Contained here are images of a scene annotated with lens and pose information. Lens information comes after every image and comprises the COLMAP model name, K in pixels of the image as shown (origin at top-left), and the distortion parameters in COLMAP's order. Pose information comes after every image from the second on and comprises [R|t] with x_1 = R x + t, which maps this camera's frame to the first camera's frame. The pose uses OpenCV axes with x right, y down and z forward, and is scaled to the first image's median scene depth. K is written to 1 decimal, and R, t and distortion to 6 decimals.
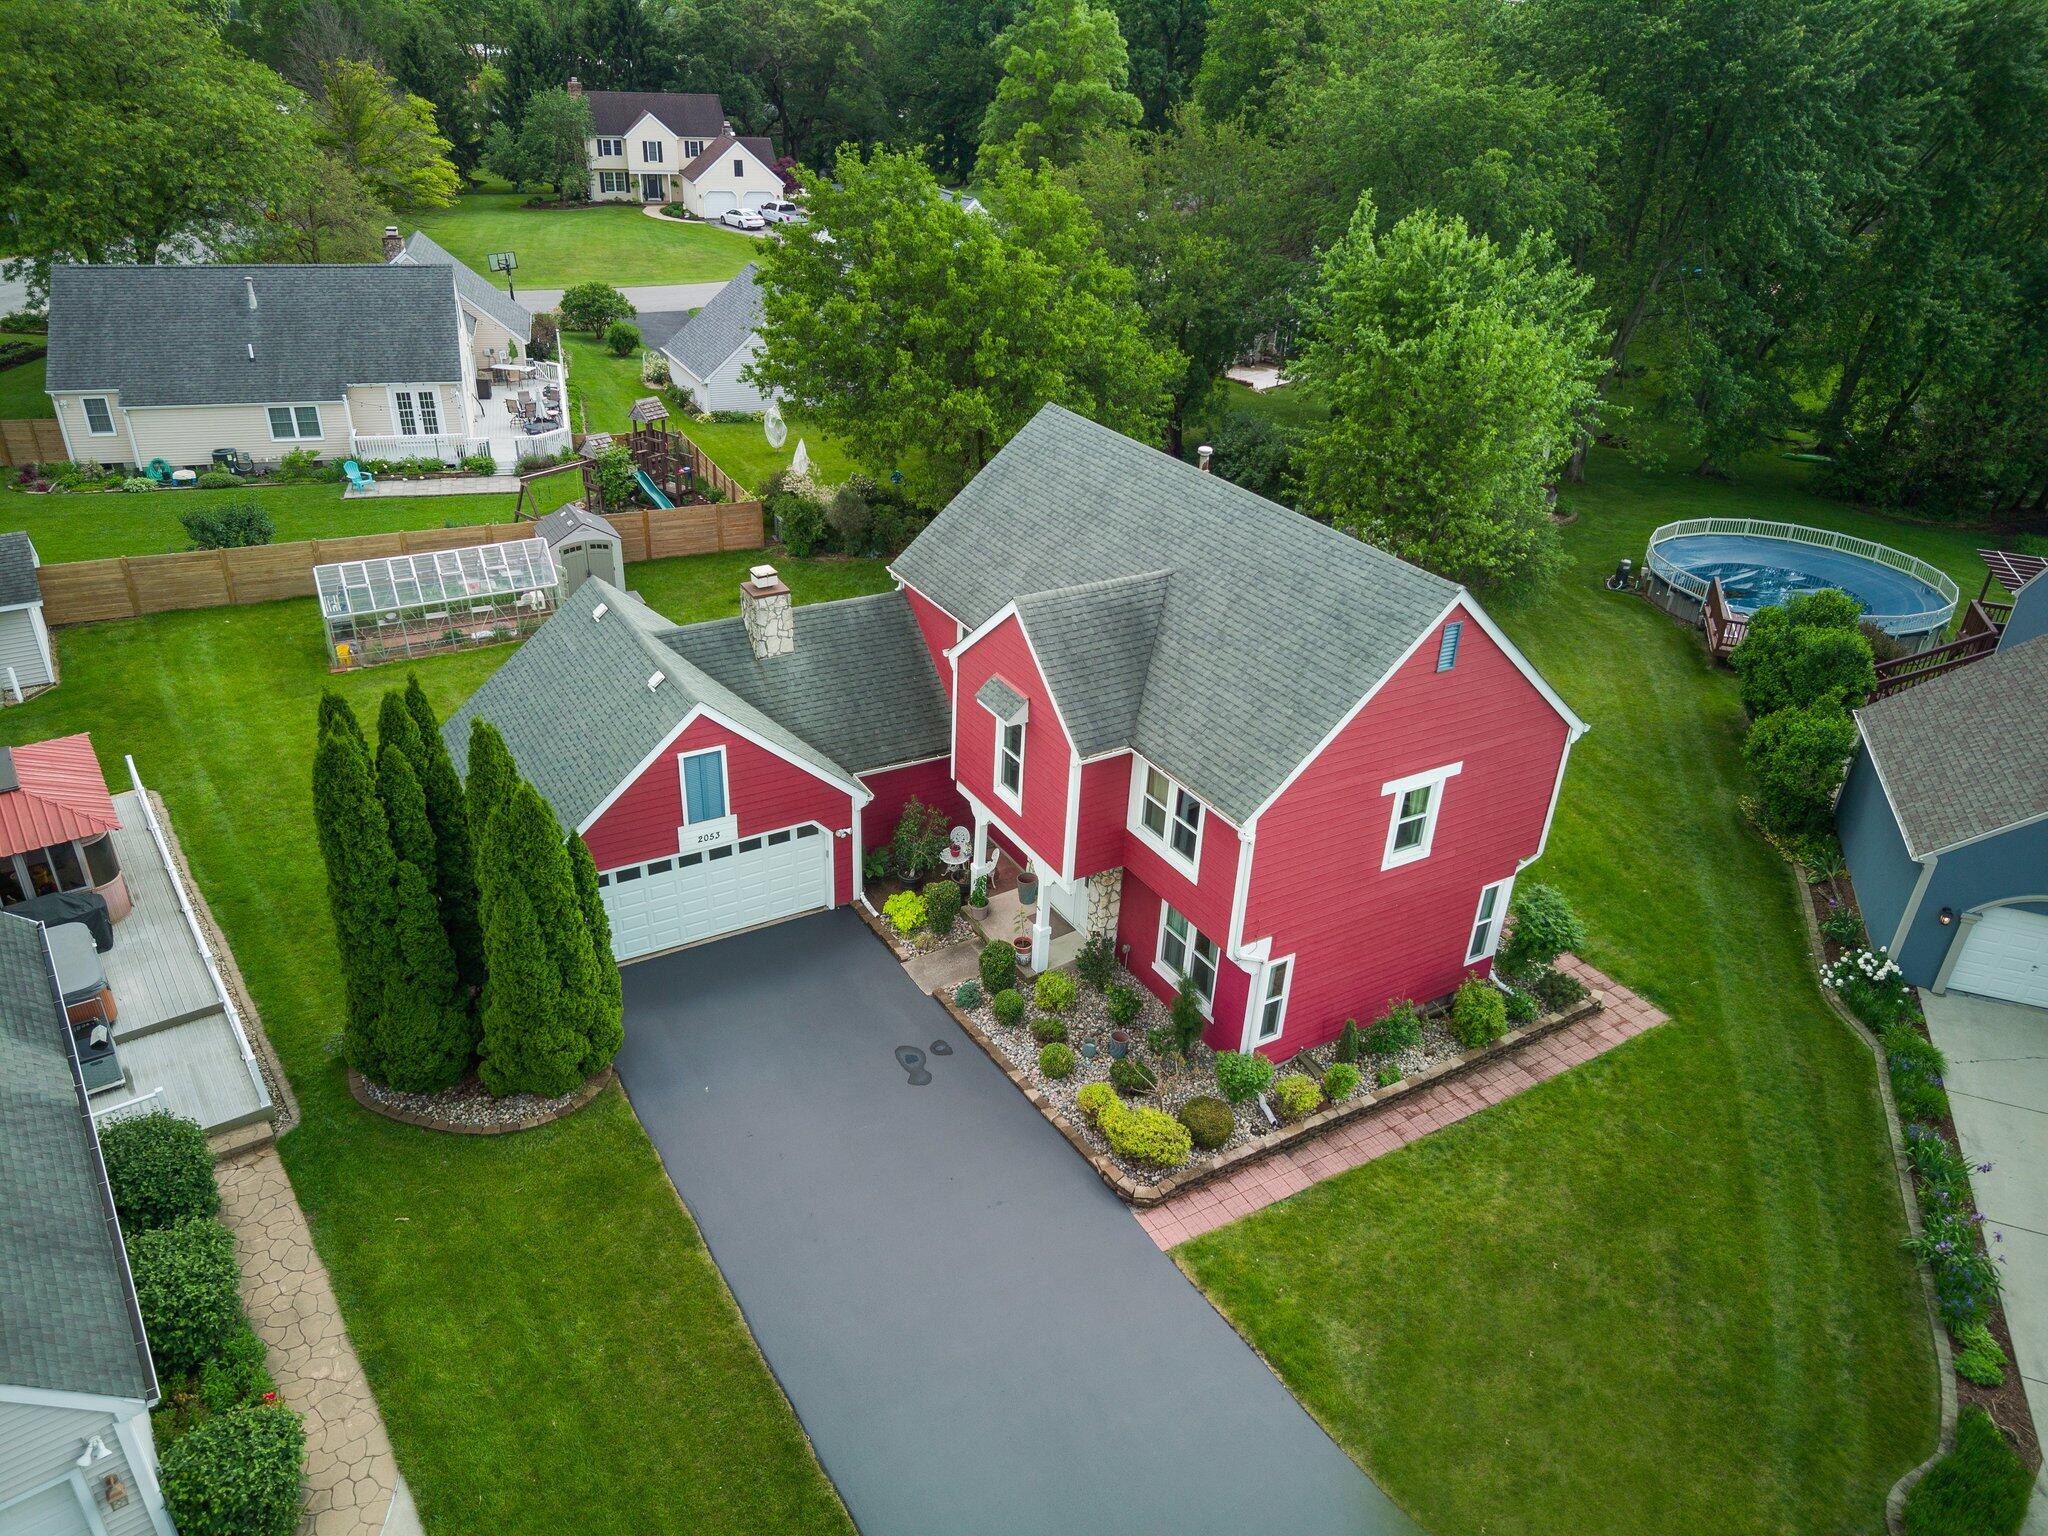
lens RADIAL K [[1381.3, 0, 1020.5], [0, 1381.3, 773.7], [0, 0, 1]] dist [0.040492, -0.031339]
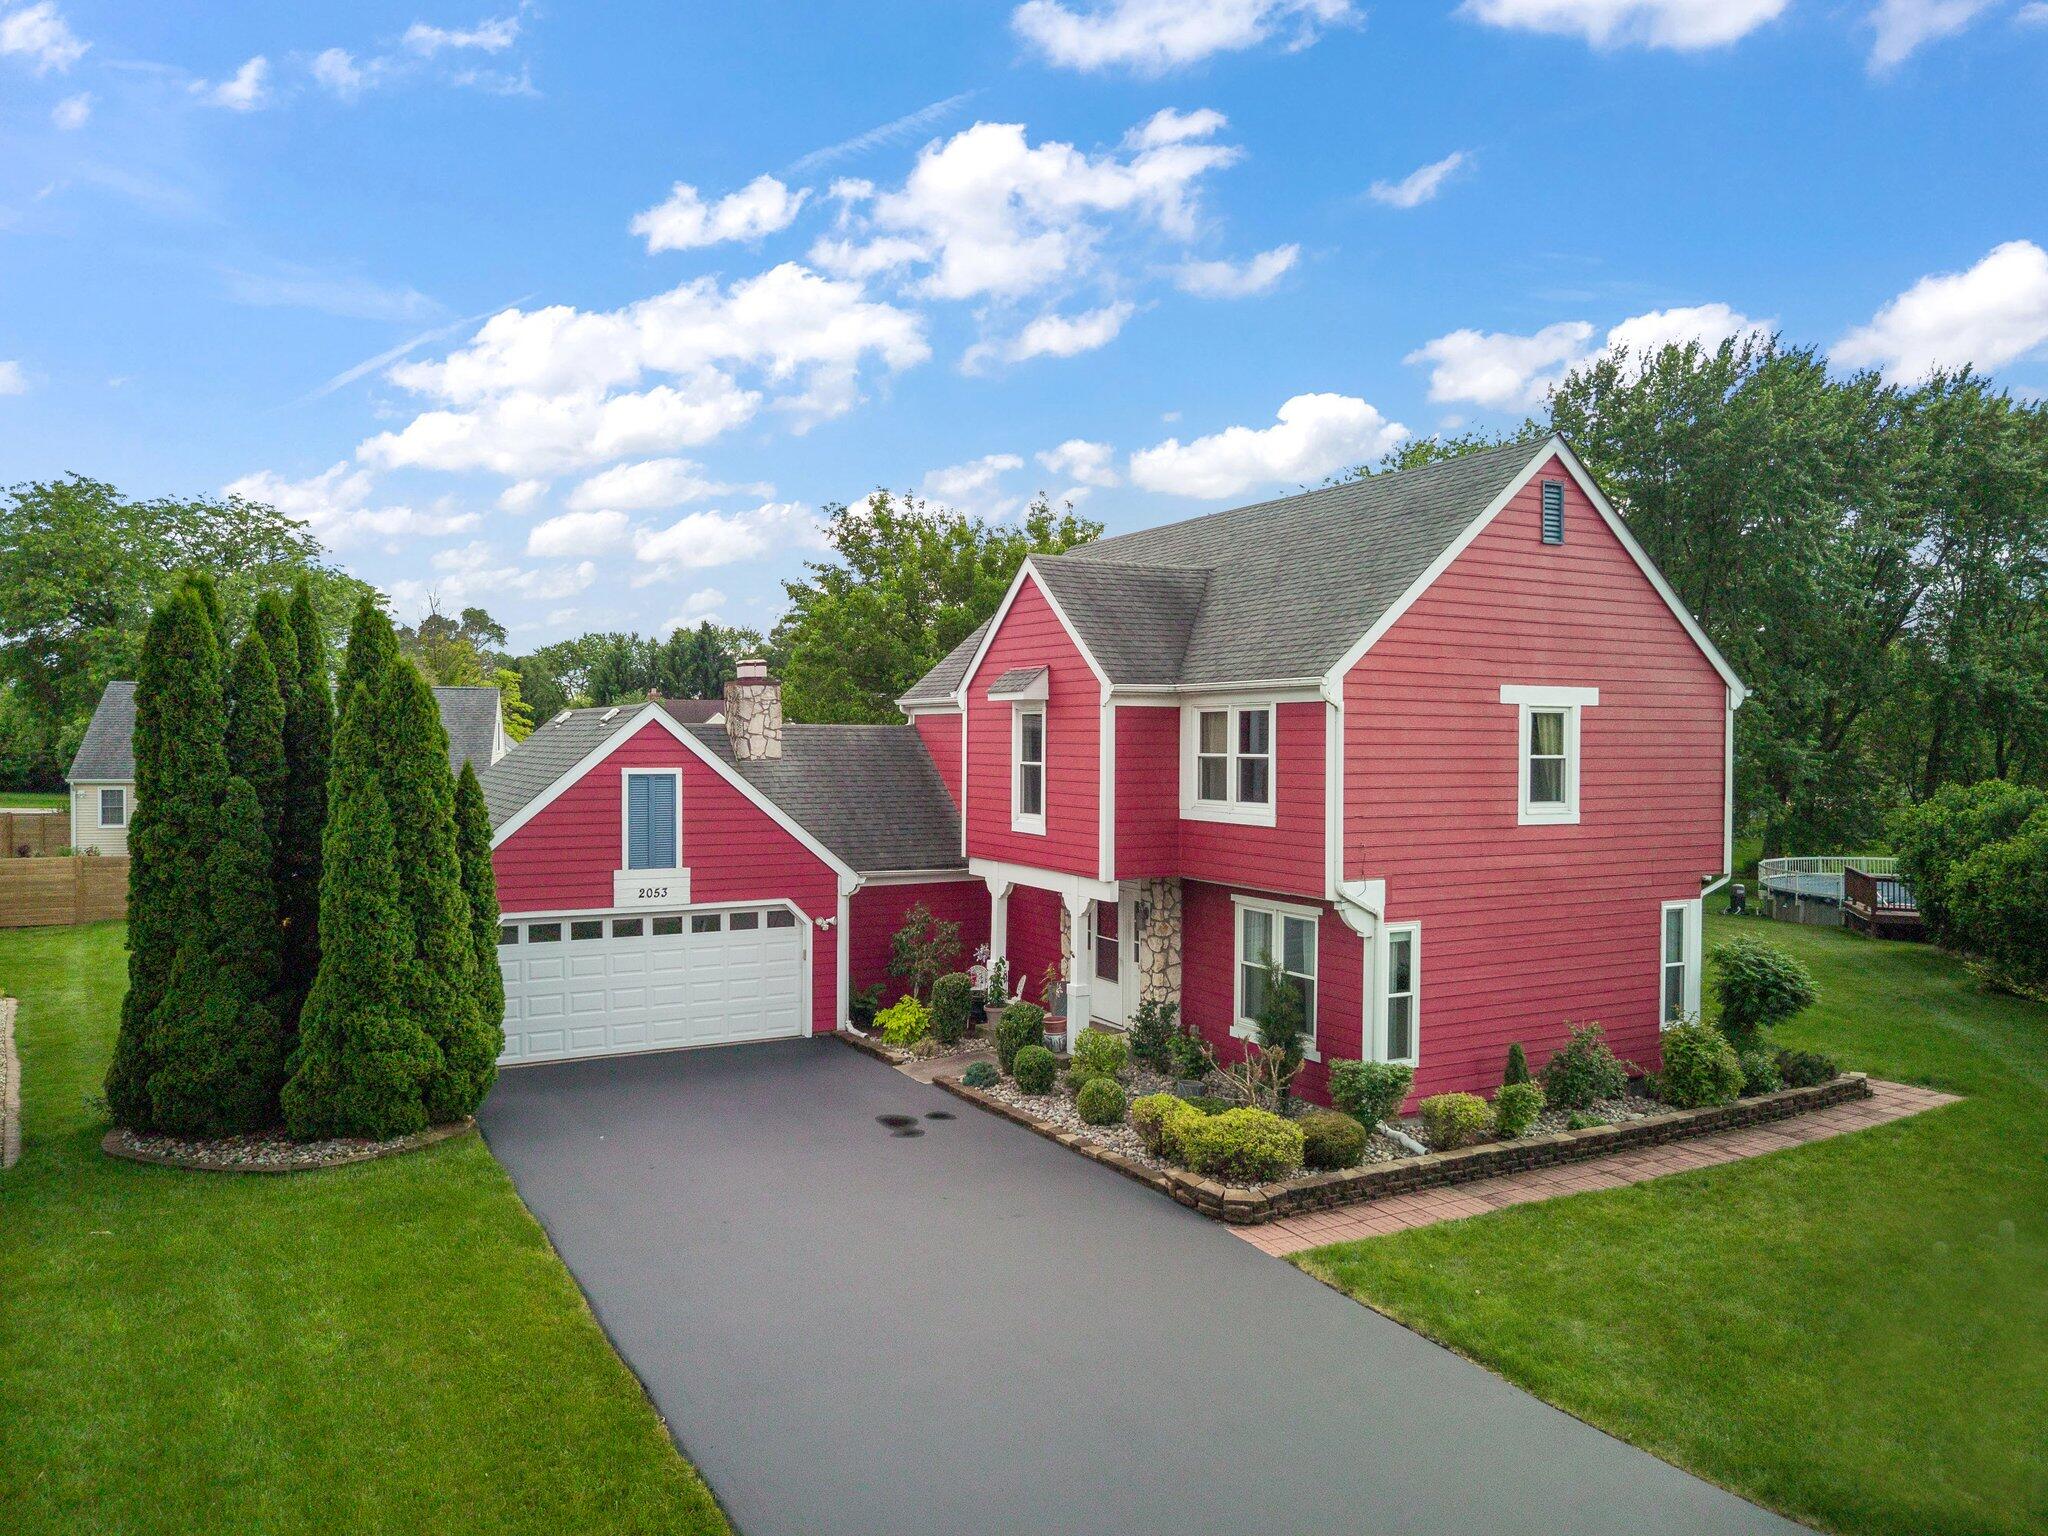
lens RADIAL K [[1397.0, 0, 1024.0], [0, 1397.0, 768.0], [0, 0, 1]] dist [0.023414, -0.001400]
pose [[0.998770, -0.038700, -0.031010, 0.015019], [0.019919, 0.885705, -0.463821, 0.385263], [0.045416, 0.462633, 0.885386, 0.291630]]
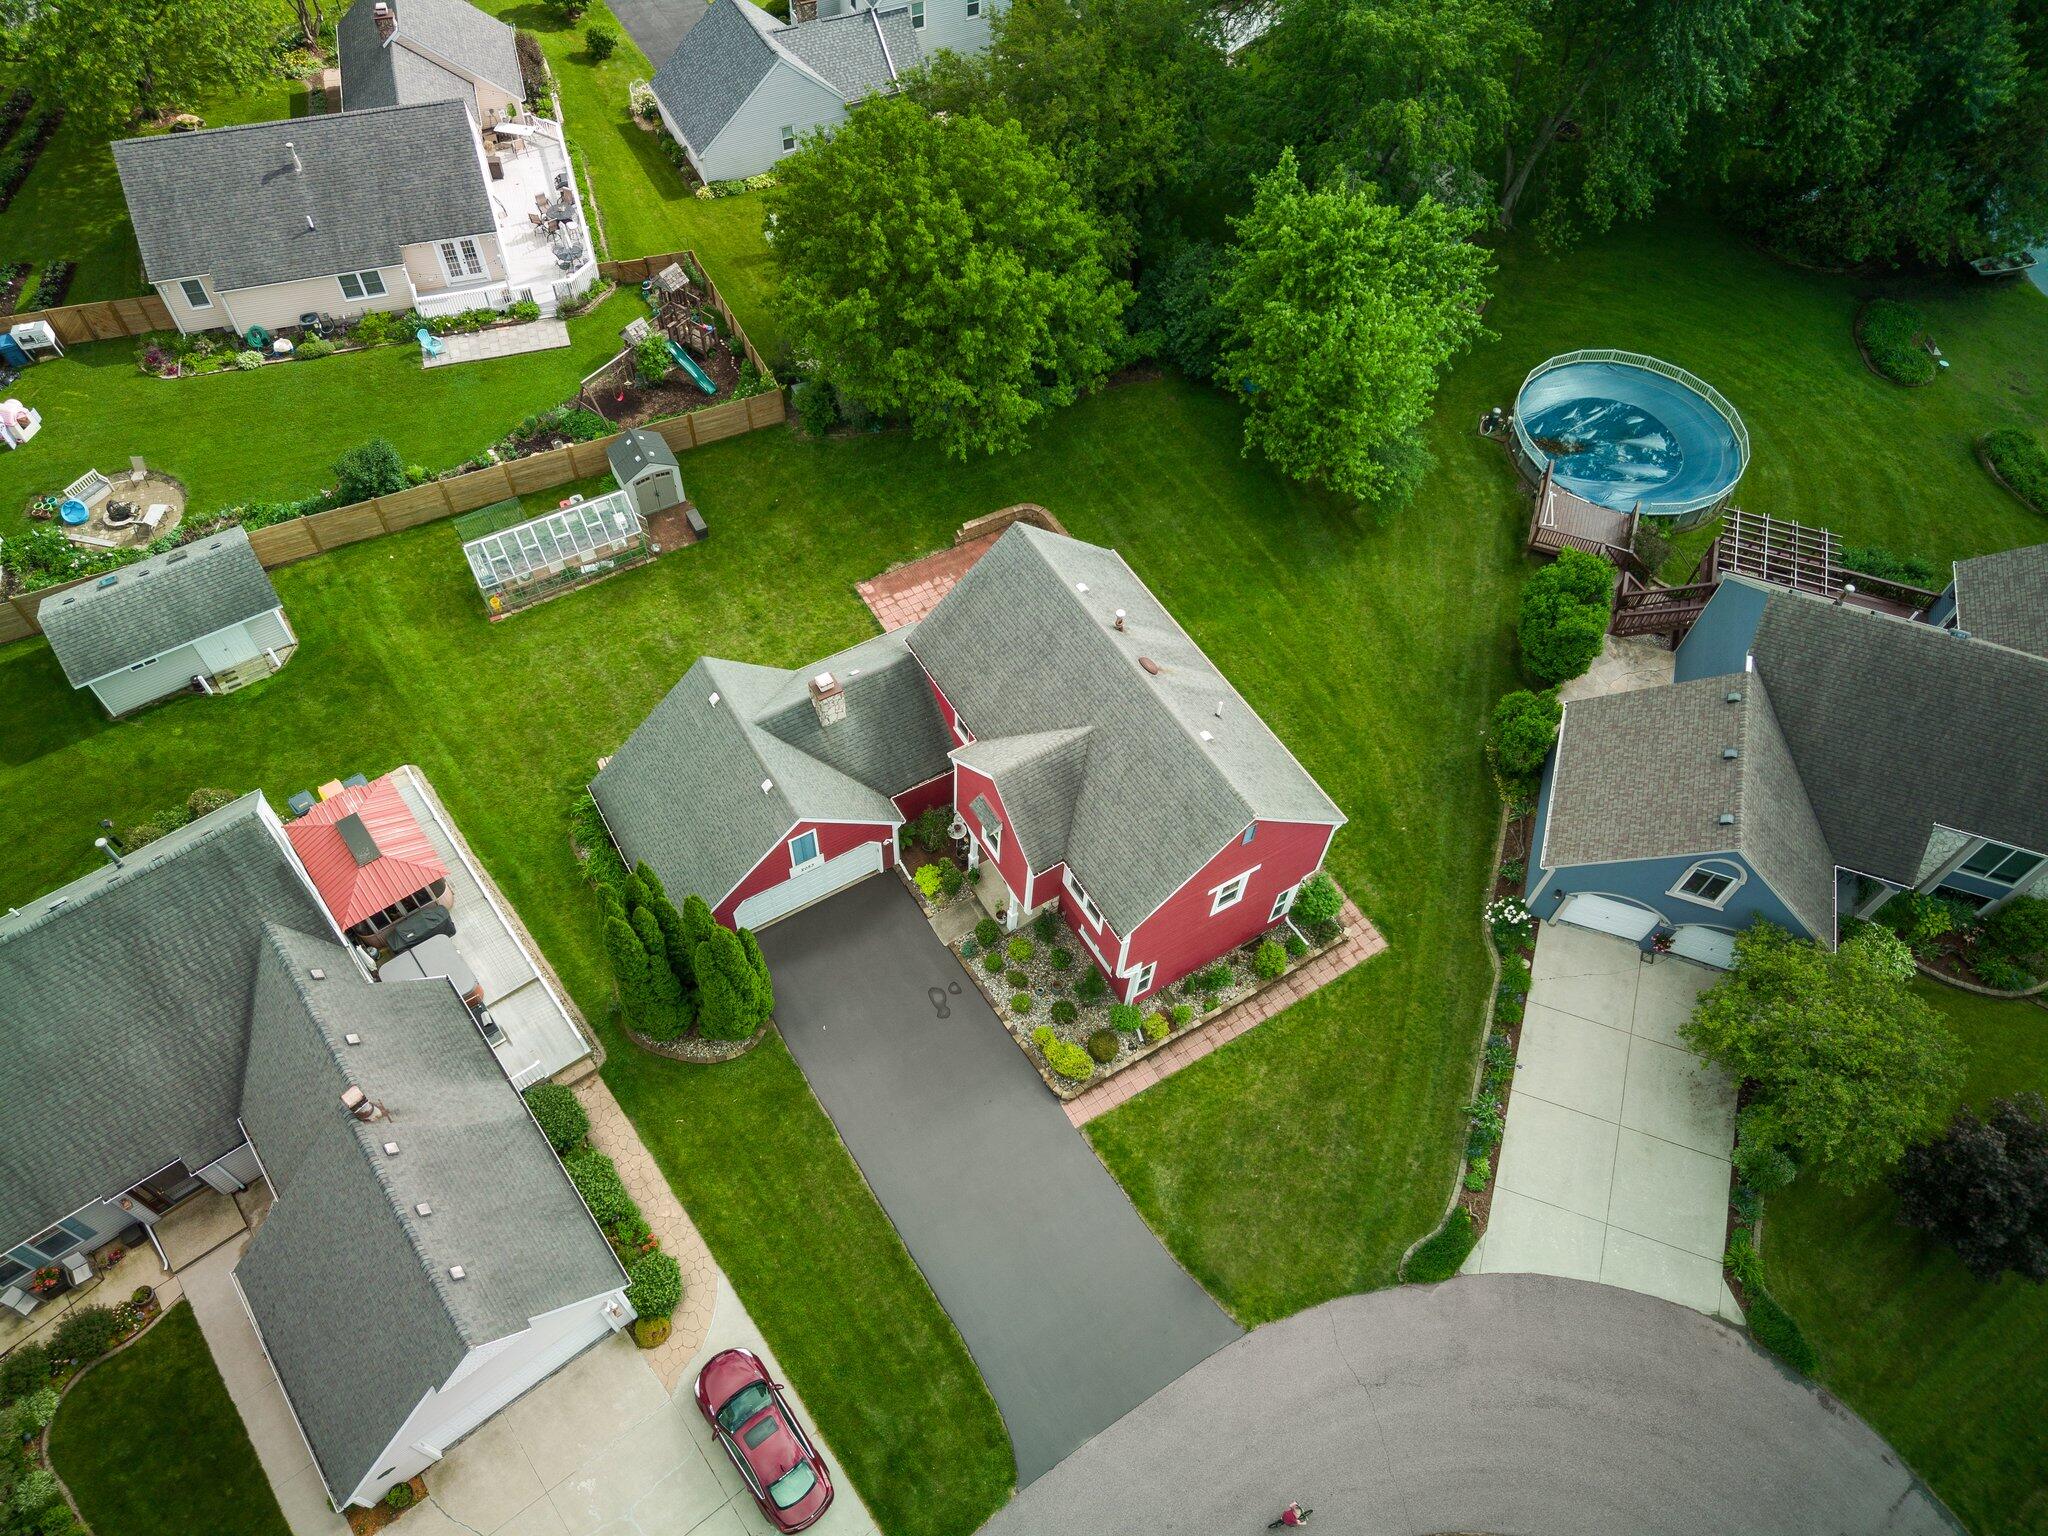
lens RADIAL K [[1397.0, 0, 1024.0], [0, 1397.0, 768.0], [0, 0, 1]] dist [0.023414, -0.001400]
pose [[0.999897, -0.012724, 0.006671, 0.021197], [0.008423, 0.895371, 0.445242, -0.849889], [-0.011638, -0.445139, 0.895386, -0.453335]]
